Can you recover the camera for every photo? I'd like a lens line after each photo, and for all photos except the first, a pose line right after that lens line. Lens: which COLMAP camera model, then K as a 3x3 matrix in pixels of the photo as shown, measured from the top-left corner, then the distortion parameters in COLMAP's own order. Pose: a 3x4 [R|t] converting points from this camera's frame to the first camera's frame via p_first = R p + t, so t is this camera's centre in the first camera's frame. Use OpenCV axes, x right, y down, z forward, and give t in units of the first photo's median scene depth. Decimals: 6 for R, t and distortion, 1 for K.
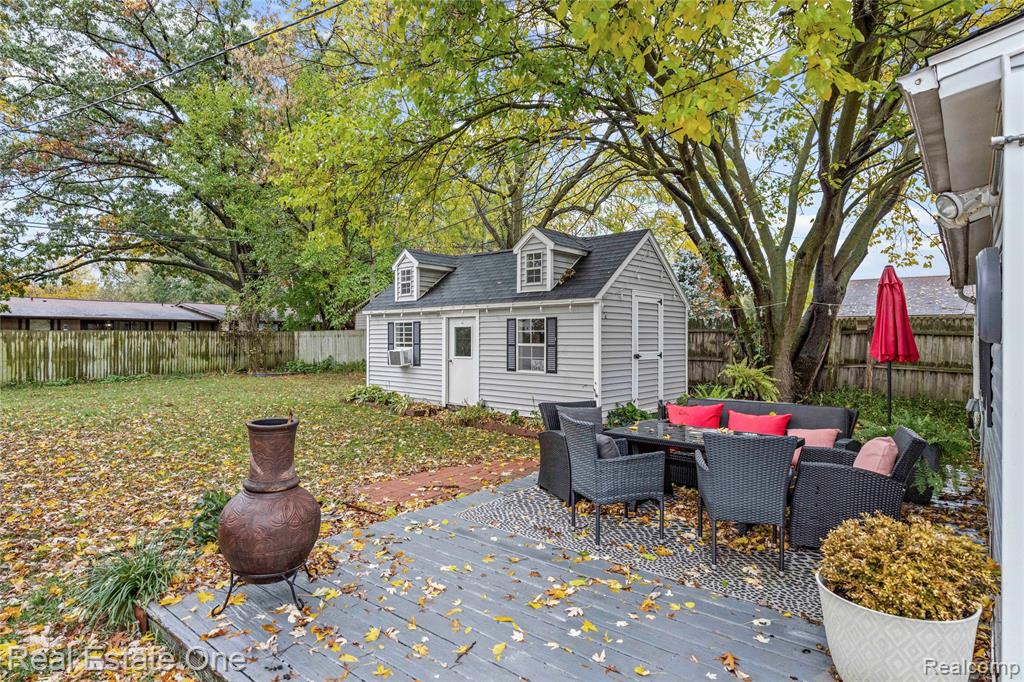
lens RADIAL K [[566.1, 0, 506.7], [0, 566.1, 332.7], [0, 0, 1]] dist [0.001986, -0.004612]
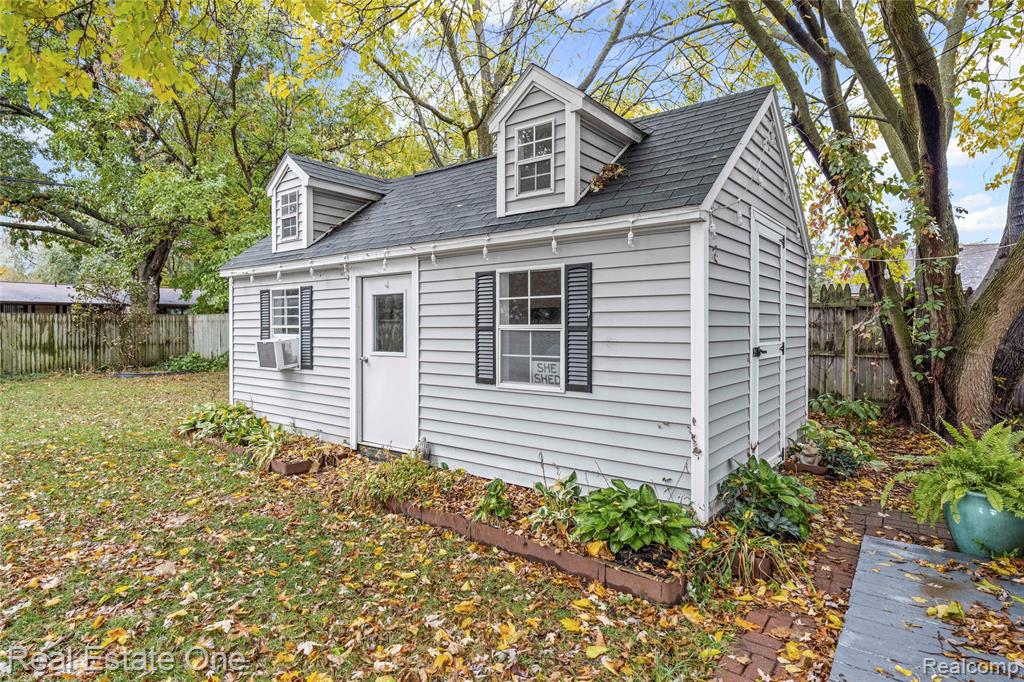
lens RADIAL K [[566.1, 0, 488.9], [0, 566.1, 329.1], [0, 0, 1]] dist [0.001986, -0.004612]
pose [[0.999391, -0.002685, 0.034786, -0.004610], [0.002209, 0.999903, 0.013719, 0.014575], [-0.034819, -0.013634, 0.999301, 0.489123]]
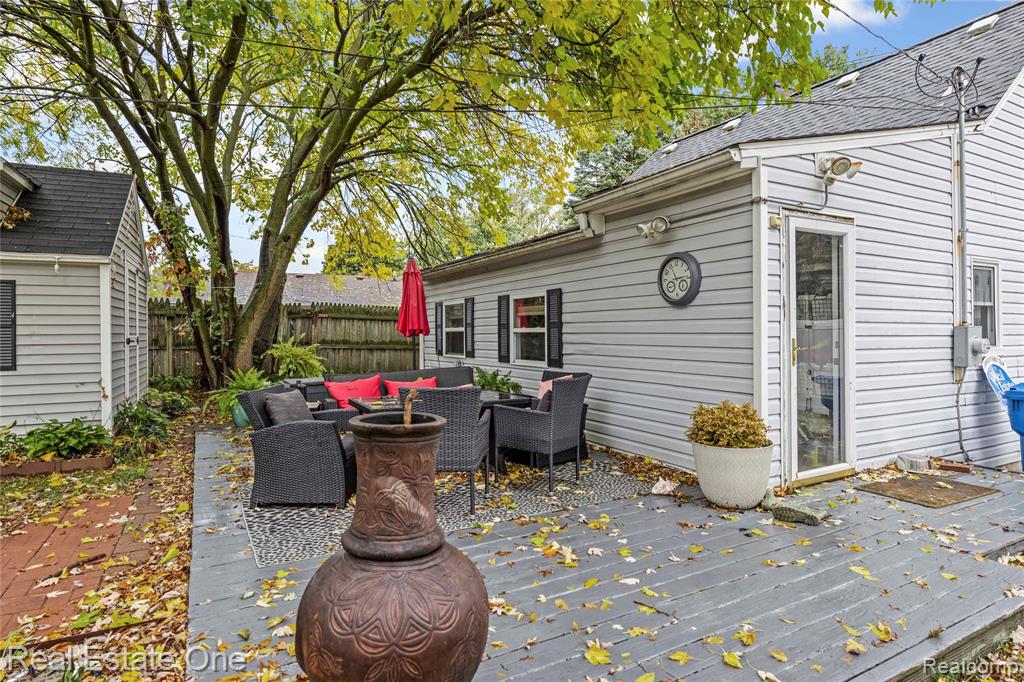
lens RADIAL K [[566.1, 0, 531.9], [0, 566.1, 327.1], [0, 0, 1]] dist [0.001986, -0.004612]
pose [[0.351244, -0.000755, 0.936284, -0.255686], [0.002882, 0.999996, -0.000274, 0.022127], [-0.936279, 0.002795, 0.351245, 0.210577]]
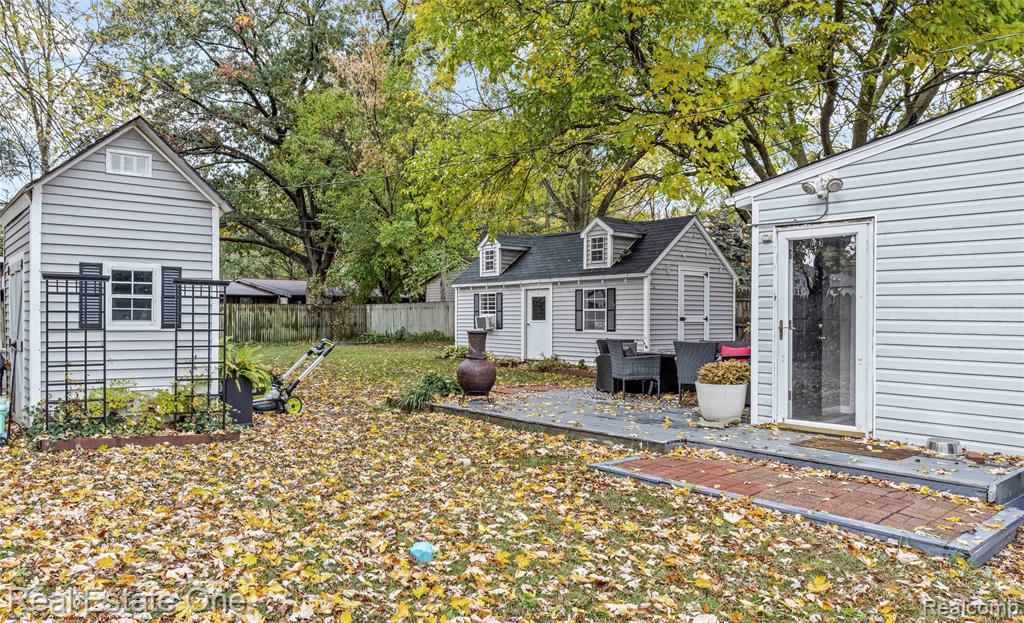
lens RADIAL K [[724.0, 0, 411.2], [0, 724.0, 323.6], [0, 0, 1]] dist [0.013051, -0.000922]
pose [[0.976518, 0.001668, -0.215428, -0.007948], [0.002044, 0.999853, 0.017006, 0.021110], [0.215425, -0.017047, 0.976372, -0.613672]]
